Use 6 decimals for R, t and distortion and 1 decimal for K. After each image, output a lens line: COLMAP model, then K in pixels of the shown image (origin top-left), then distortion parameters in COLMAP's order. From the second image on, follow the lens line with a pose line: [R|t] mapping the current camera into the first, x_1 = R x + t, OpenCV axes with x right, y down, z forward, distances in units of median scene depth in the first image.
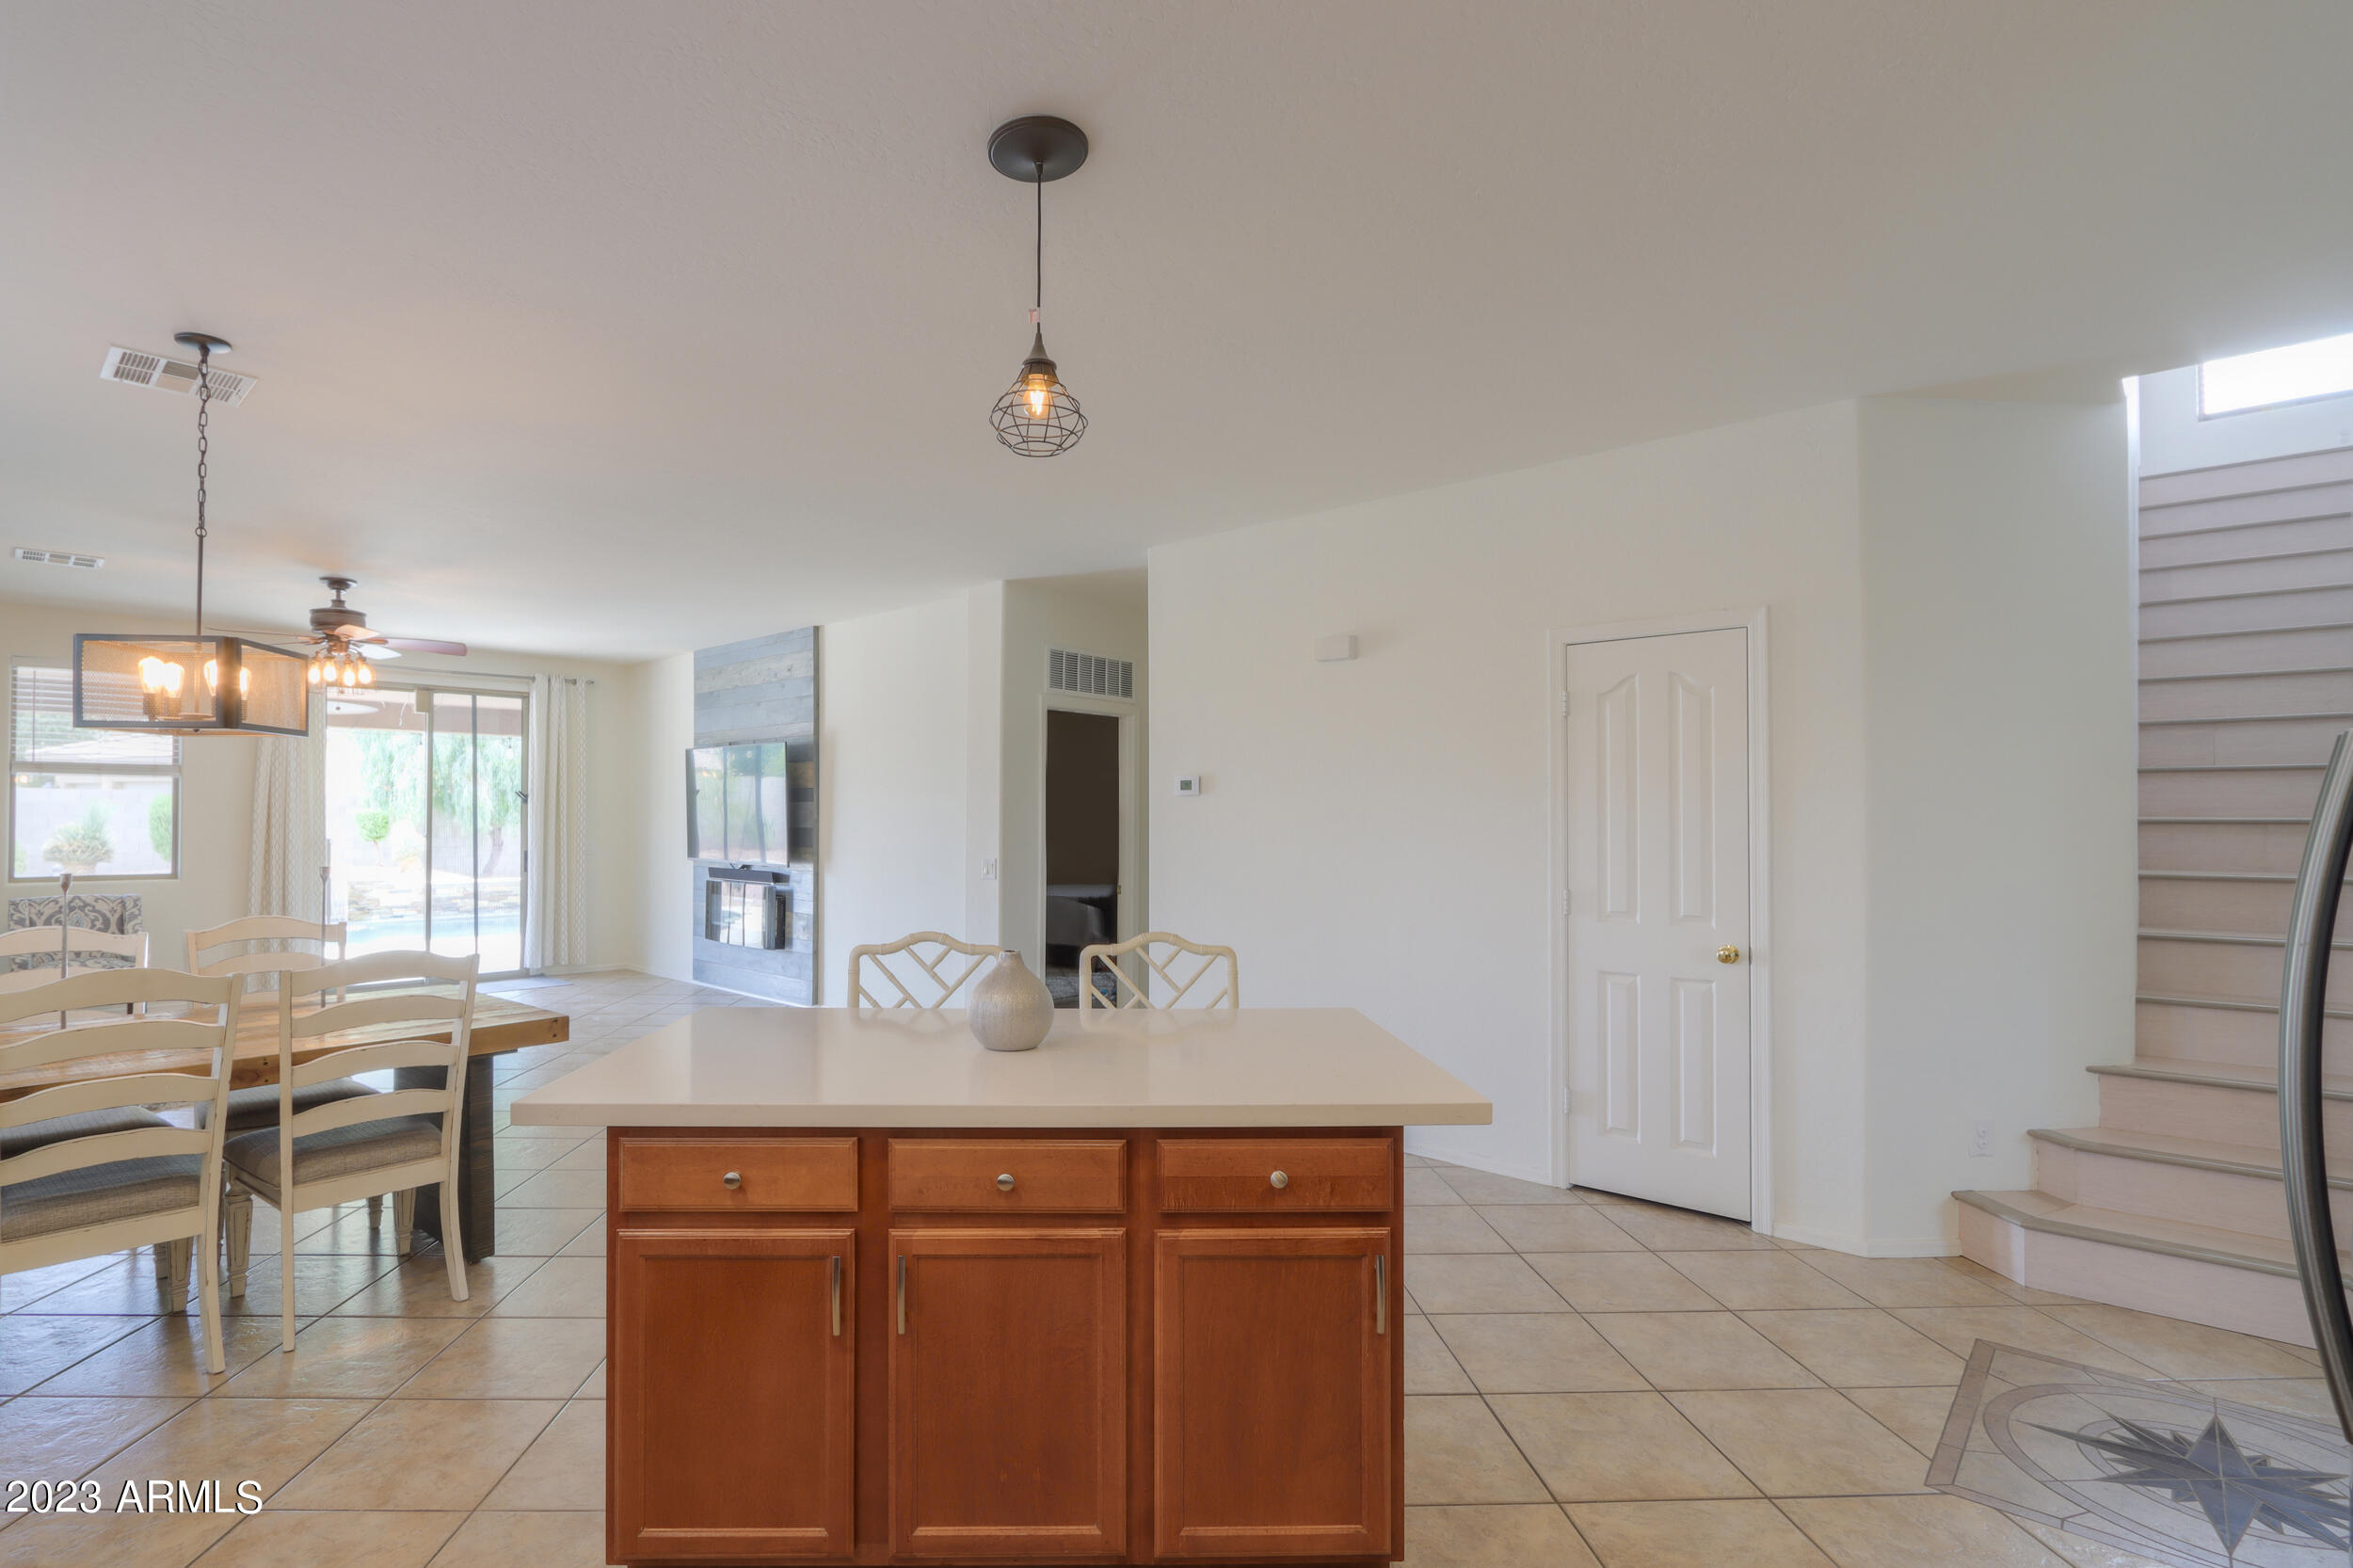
lens RADIAL K [[1124.9, 0, 1104.4], [0, 1124.9, 822.2], [0, 0, 1]] dist [-0.012318, 0.000016]
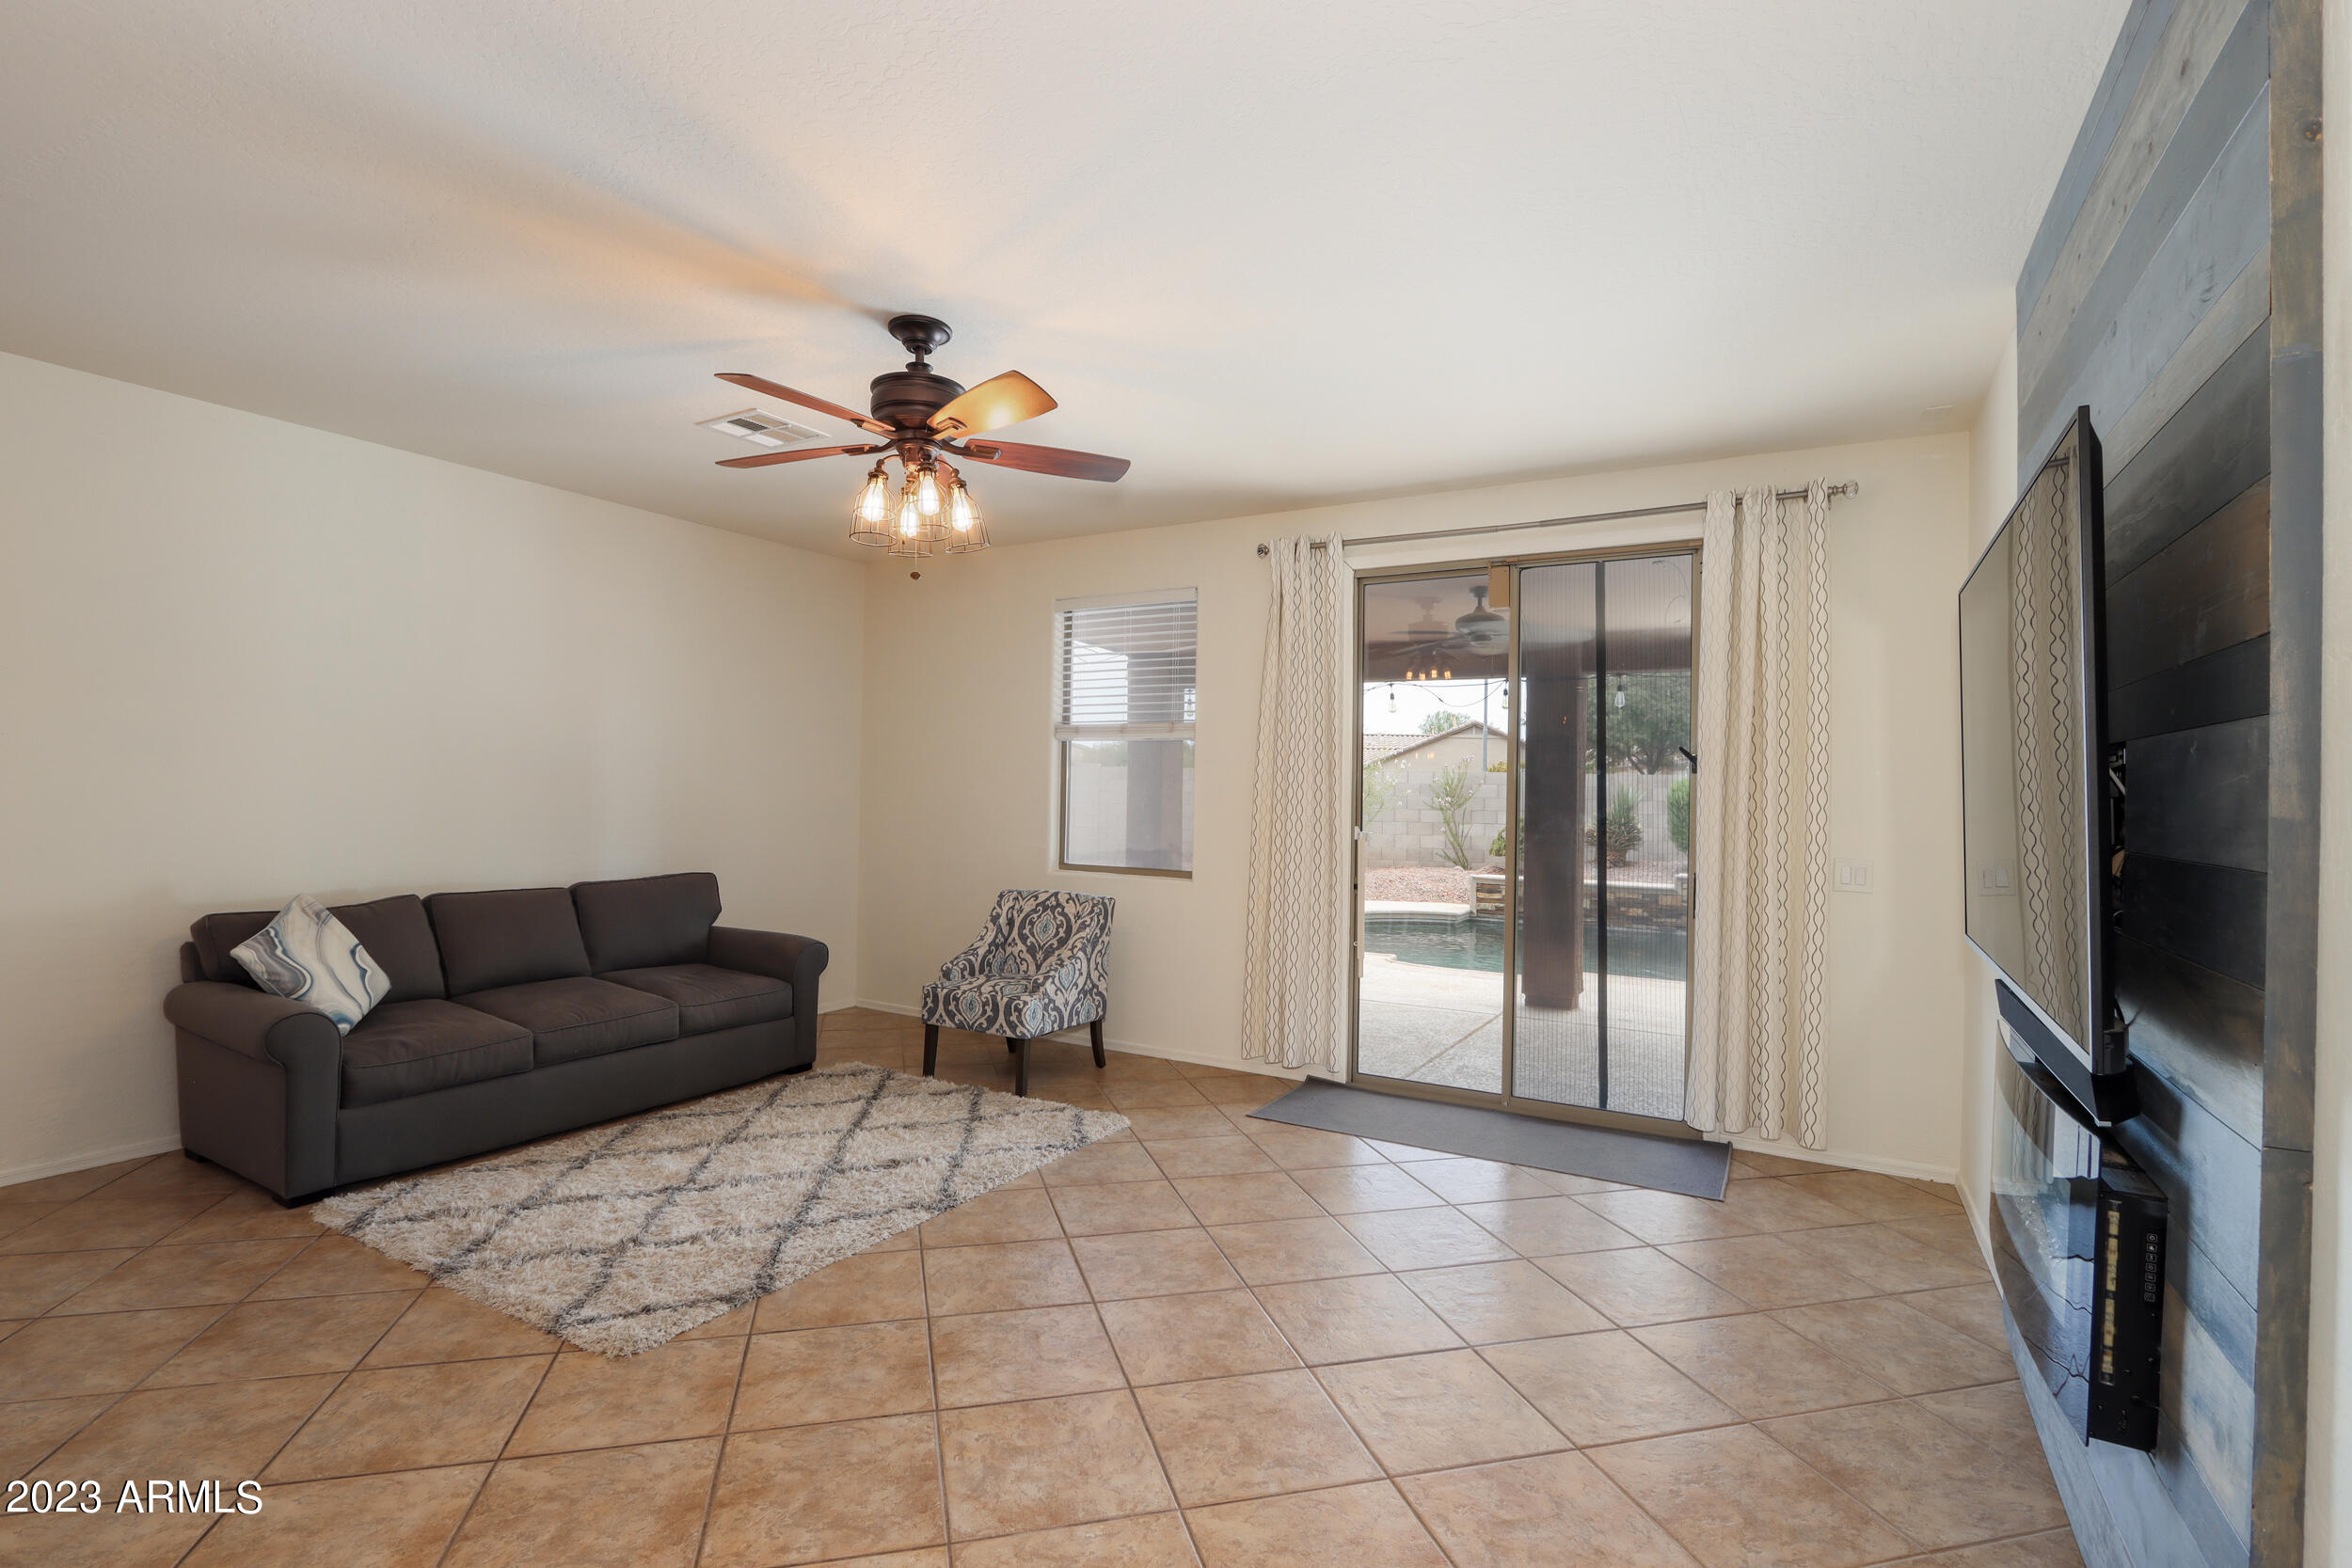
lens RADIAL K [[1107.2, 0, 1165.0], [0, 1107.2, 797.2], [0, 0, 1]] dist [-0.015405, -0.000197]
pose [[0.224902, 0.006913, -0.974357, -0.116567], [-0.022709, 0.999740, 0.001852, -0.002759], [0.974117, 0.021710, 0.225001, 0.701586]]
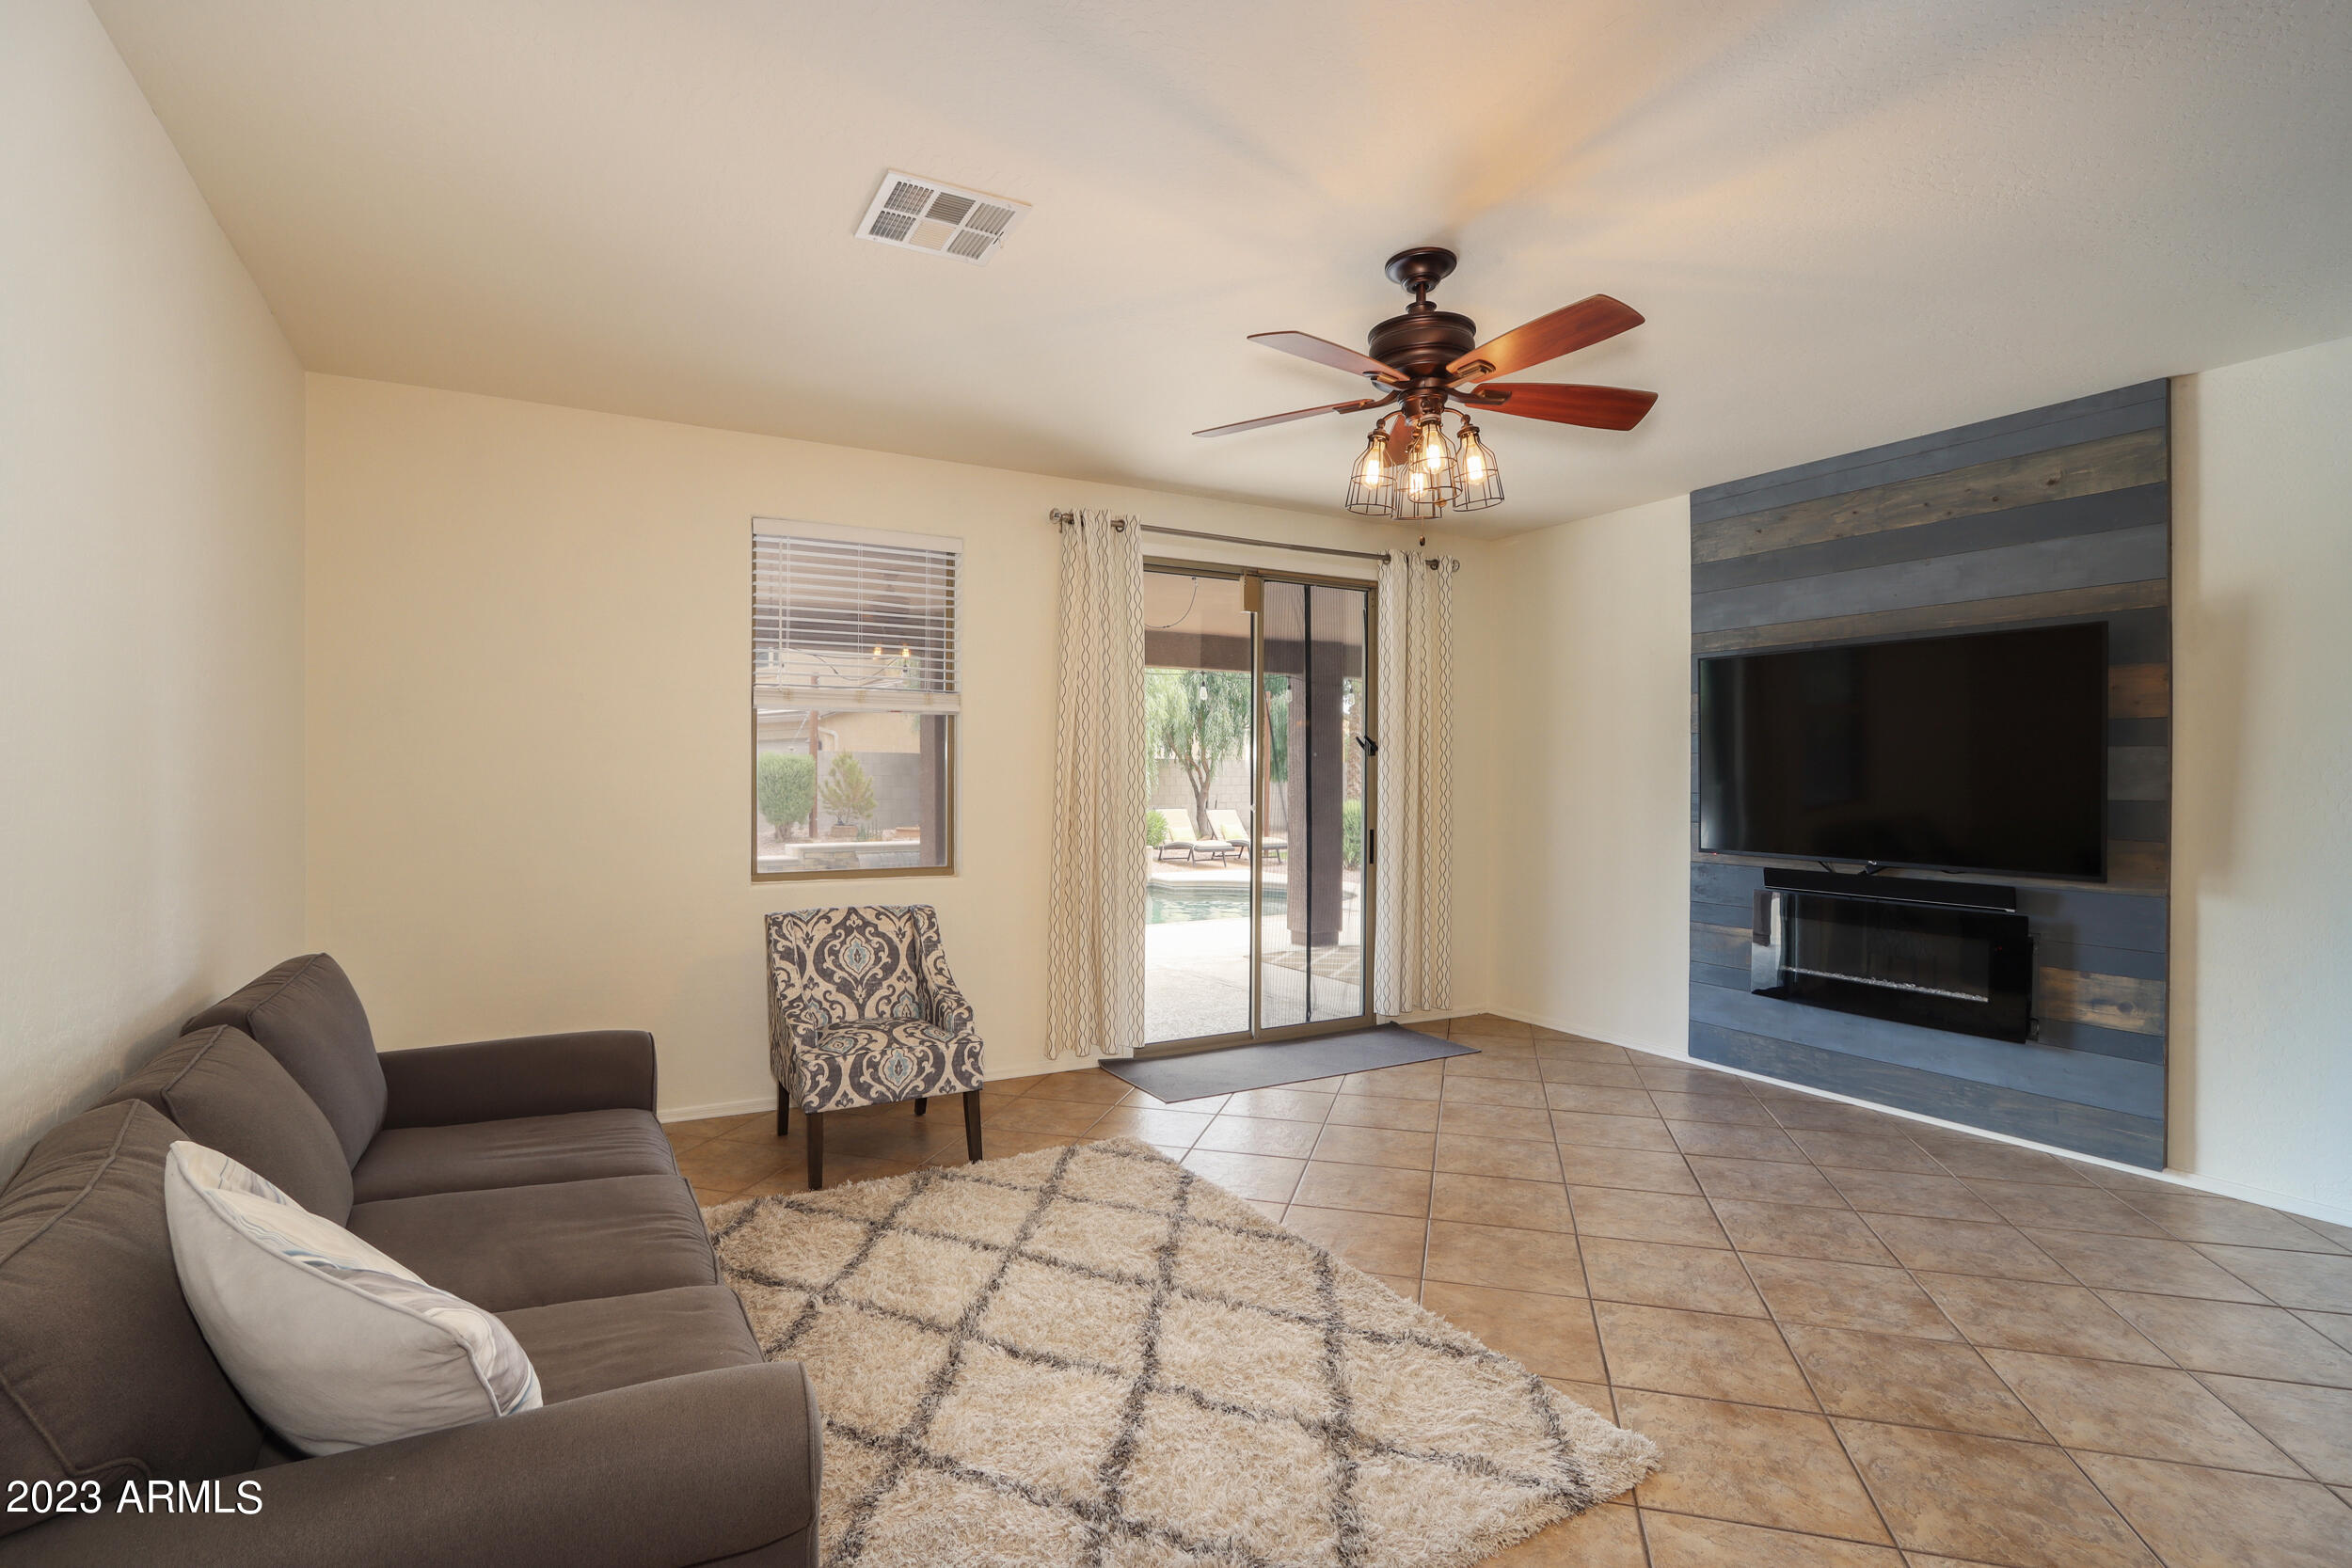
lens RADIAL K [[1116.9, 0, 1166.3], [0, 1116.9, 792.4], [0, 0, 1]] dist [-0.015686, 0.000437]
pose [[0.955672, 0.004845, -0.294393, -0.456659], [-0.001884, 0.999945, 0.010341, -0.002124], [0.294427, -0.009328, 0.955629, 0.371211]]
